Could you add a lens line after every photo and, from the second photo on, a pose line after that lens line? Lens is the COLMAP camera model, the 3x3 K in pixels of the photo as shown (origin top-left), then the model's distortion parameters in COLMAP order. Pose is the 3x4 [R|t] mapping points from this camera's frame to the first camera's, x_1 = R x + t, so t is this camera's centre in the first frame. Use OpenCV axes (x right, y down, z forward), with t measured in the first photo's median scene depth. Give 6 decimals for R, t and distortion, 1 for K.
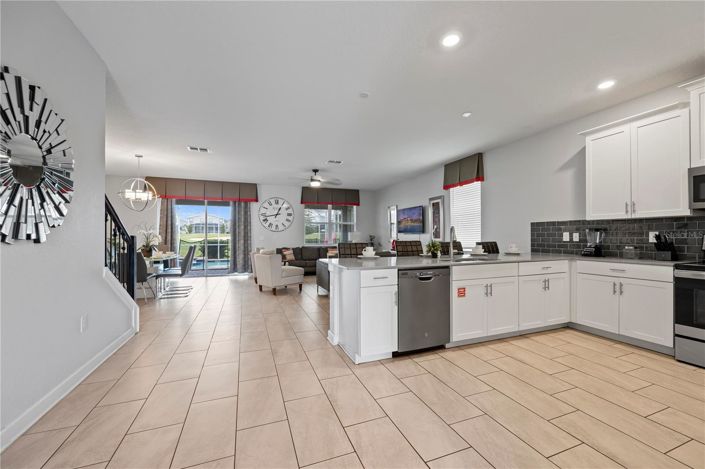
lens RADIAL K [[287.2, 0, 350.1], [0, 287.2, 236.9], [0, 0, 1]] dist [0.001699, -0.000166]
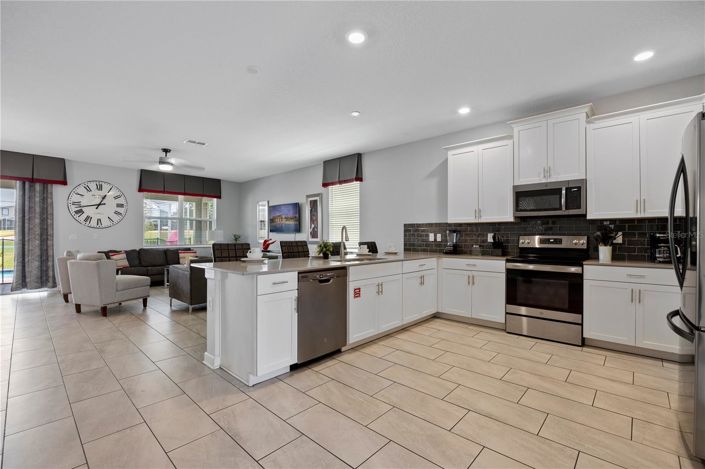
lens RADIAL K [[318.6, 0, 353.7], [0, 318.6, 235.8], [0, 0, 1]] dist [-0.013858, -0.001140]
pose [[0.894483, 0.006804, 0.447050, -0.087525], [-0.005442, 0.999976, -0.004331, 0.001205], [-0.447069, 0.001441, 0.894498, 0.018746]]
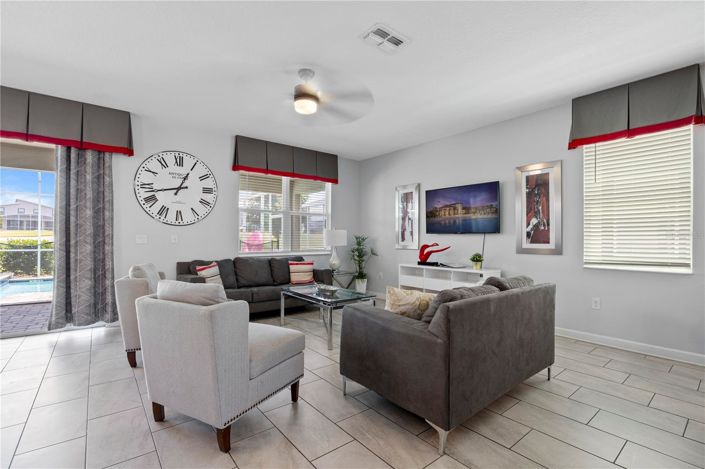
lens RADIAL K [[318.6, 0, 347.7], [0, 318.6, 238.7], [0, 0, 1]] dist [-0.013858, -0.001140]
pose [[0.948163, 0.009334, 0.317648, -0.372037], [-0.010215, 0.999947, 0.001110, -0.001705], [-0.317620, -0.004297, 0.948208, 1.012296]]
